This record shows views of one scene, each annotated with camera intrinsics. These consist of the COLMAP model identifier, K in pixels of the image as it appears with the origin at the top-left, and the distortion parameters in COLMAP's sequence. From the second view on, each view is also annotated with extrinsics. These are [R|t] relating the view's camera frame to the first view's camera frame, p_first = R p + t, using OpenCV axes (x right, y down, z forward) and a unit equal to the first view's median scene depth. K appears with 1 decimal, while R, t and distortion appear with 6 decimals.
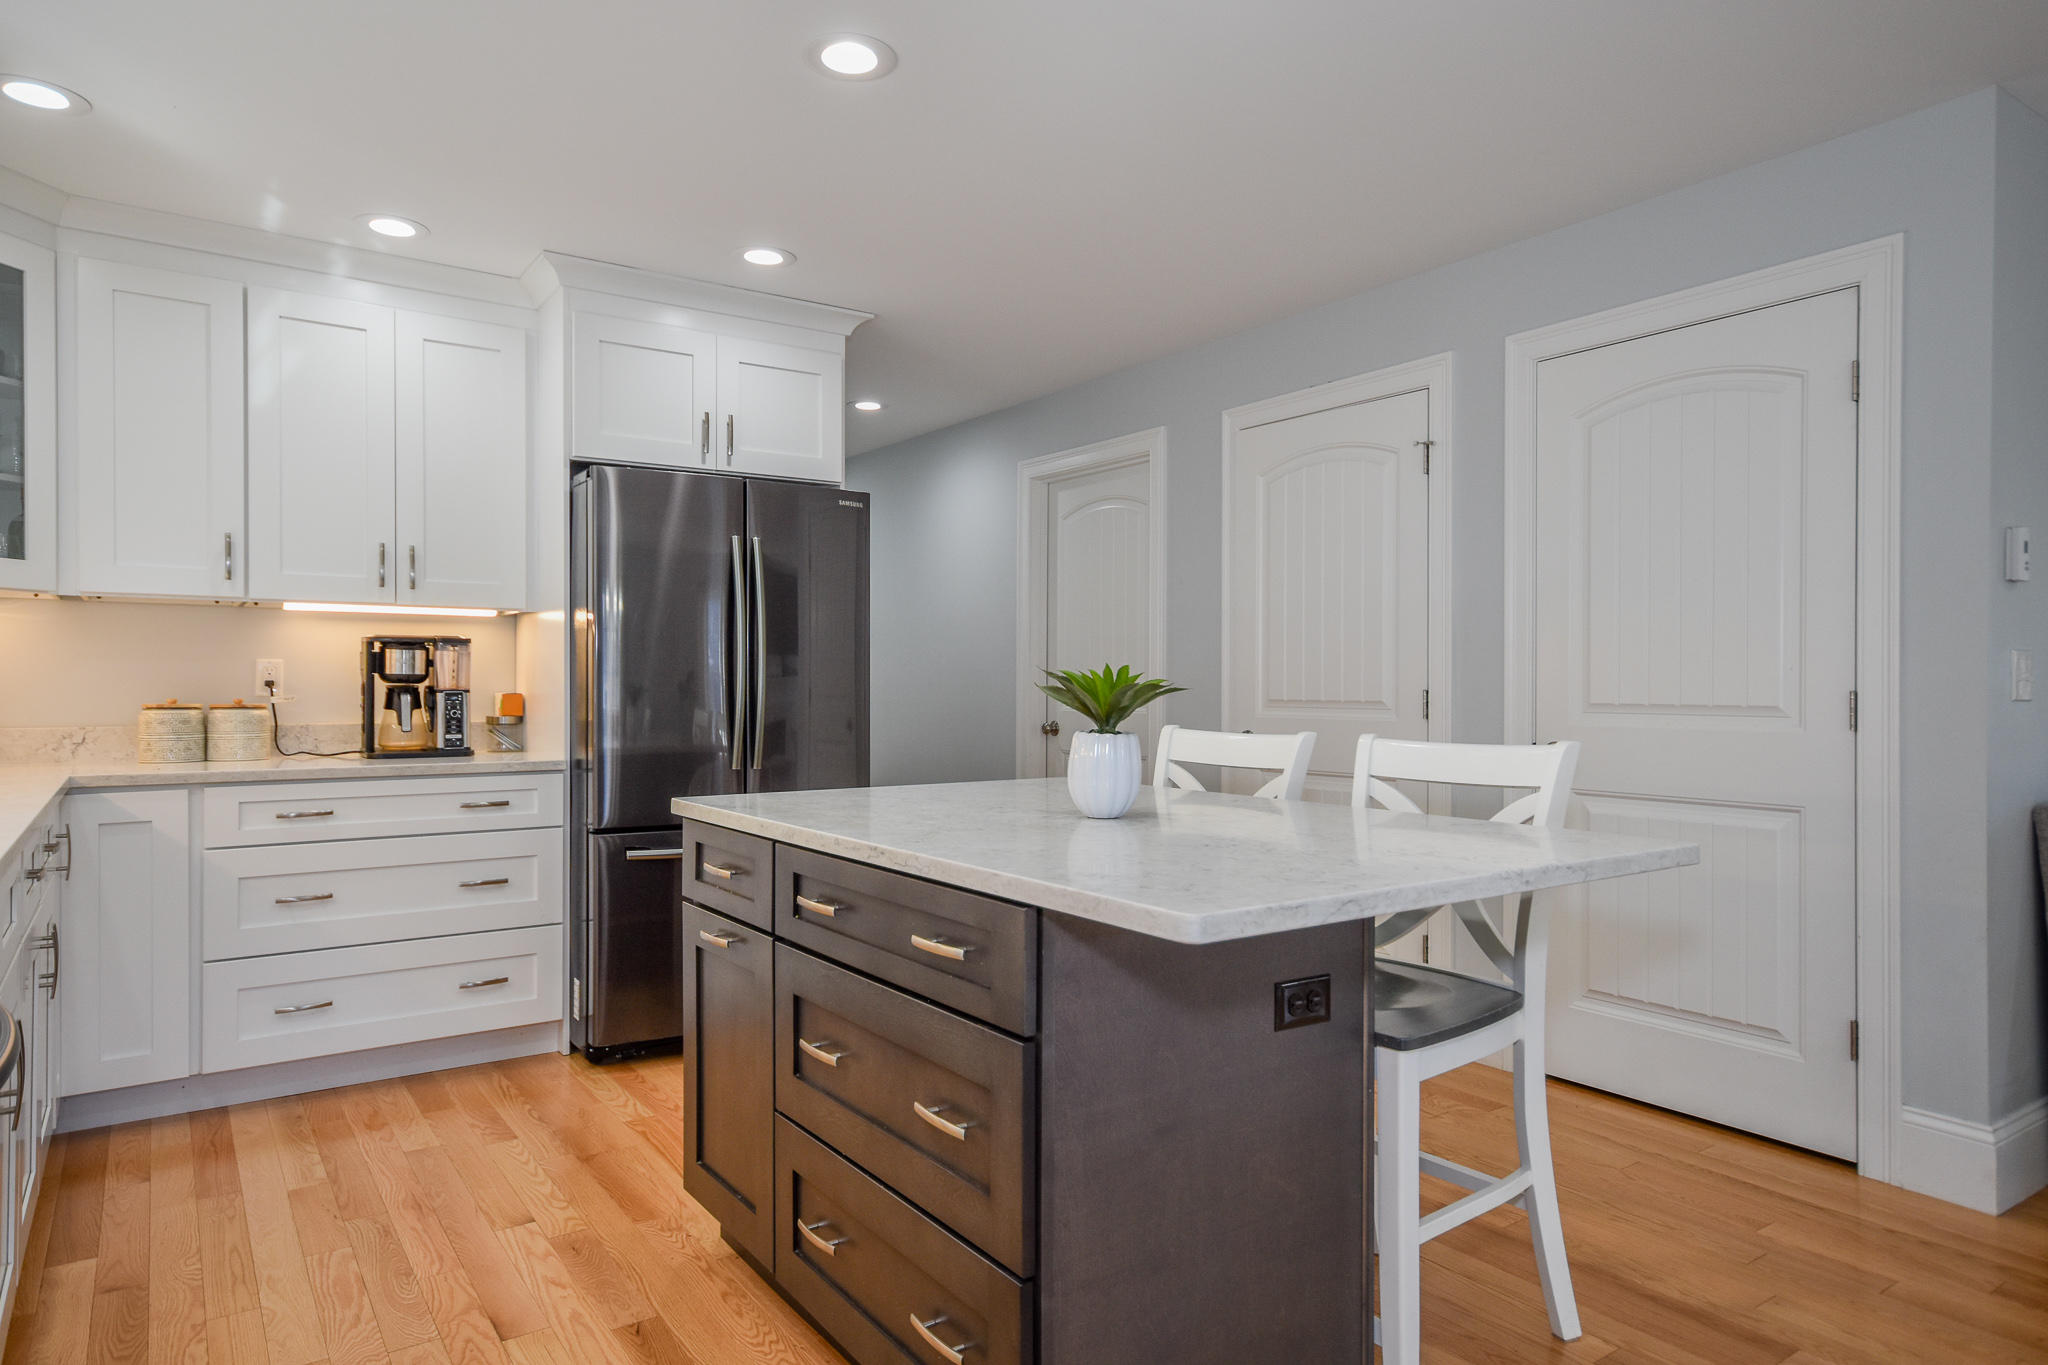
lens RADIAL K [[1238.5, 0, 1025.9], [0, 1238.5, 687.6], [0, 0, 1]] dist [0.000806, 0.017169]
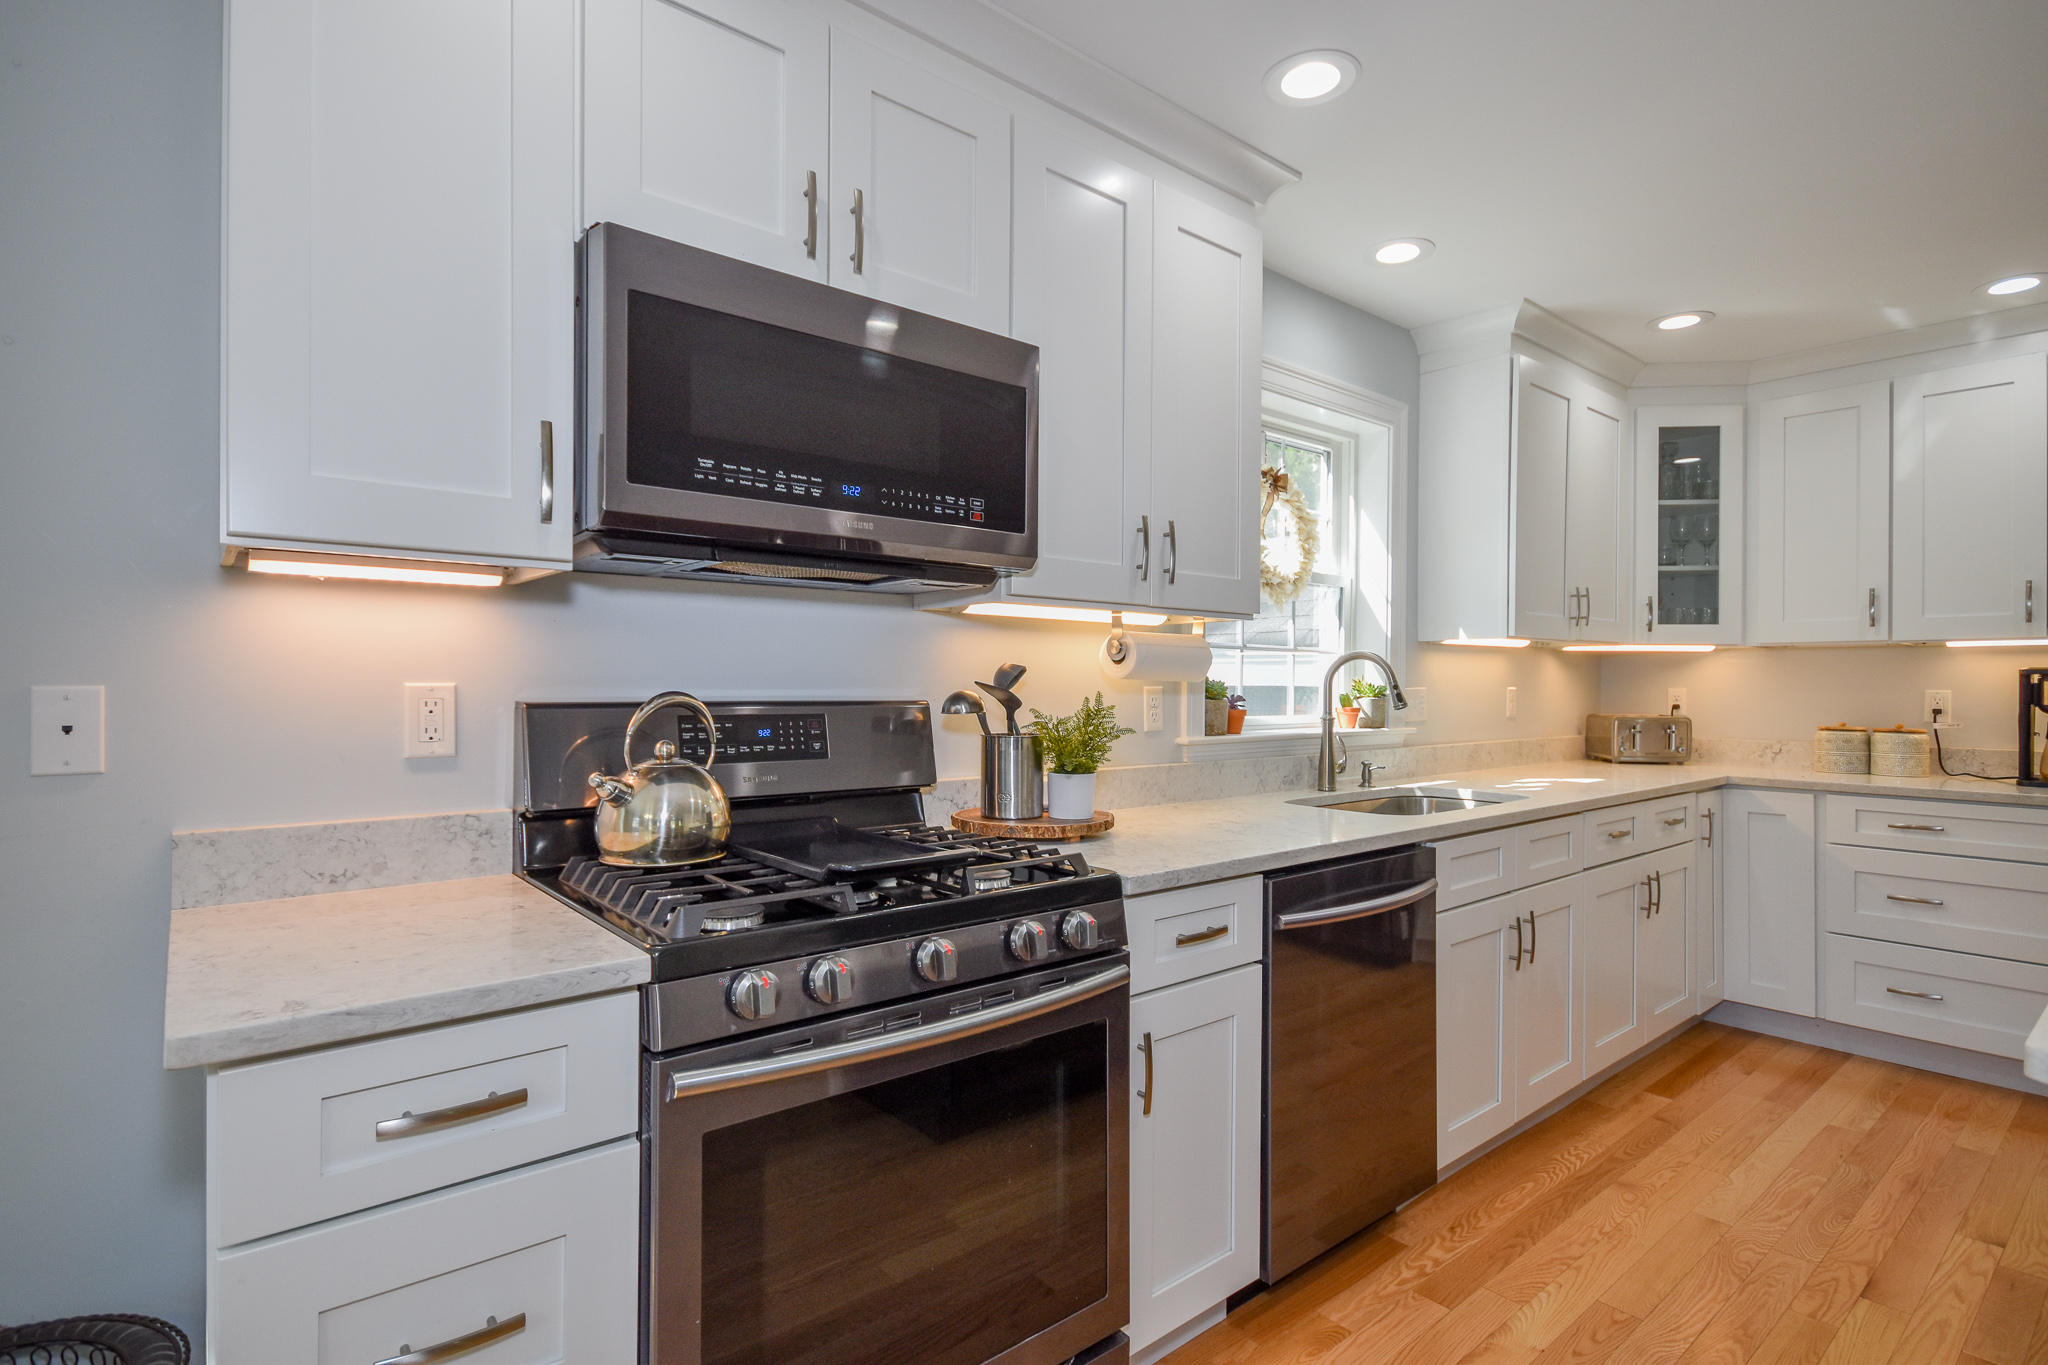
lens RADIAL K [[996.6, 0, 1022.5], [0, 996.6, 686.8], [0, 0, 1]] dist [0.024053, -0.015371]
pose [[0.082741, -0.000300, -0.996571, 0.261030], [-0.007914, 0.999968, -0.000958, -0.019531], [0.996540, 0.007966, 0.082736, 0.084331]]
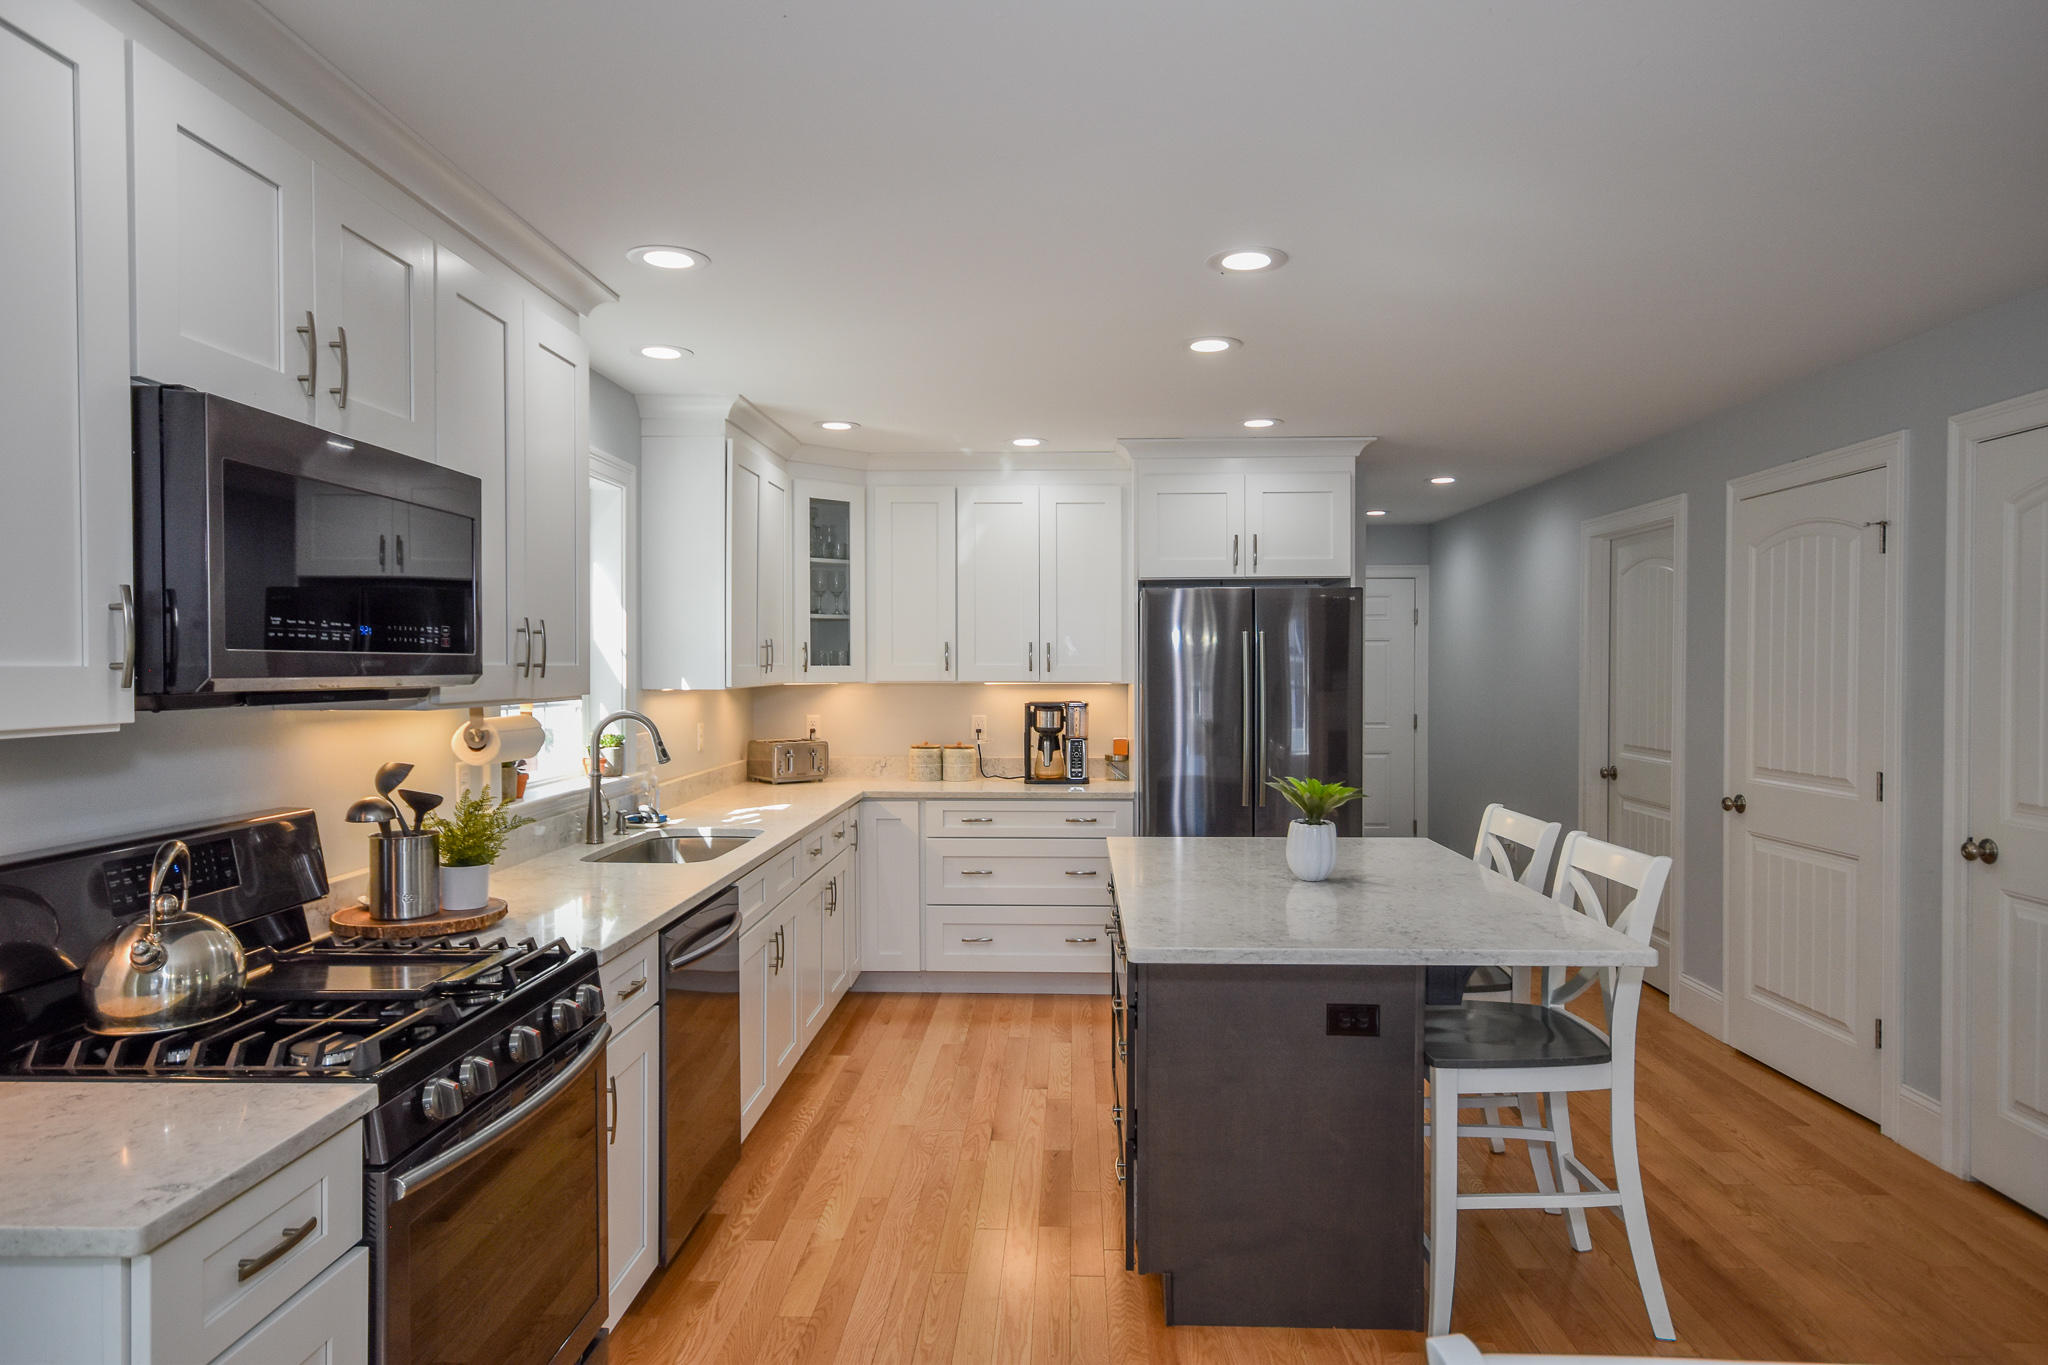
lens RADIAL K [[1238.5, 0, 1025.9], [0, 1238.5, 687.6], [0, 0, 1]] dist [0.000806, 0.017169]
pose [[0.797022, 0.008439, -0.603892, 0.399145], [0.000750, 0.999888, 0.014962, -0.085397], [0.603950, -0.012378, 0.796926, -0.216385]]
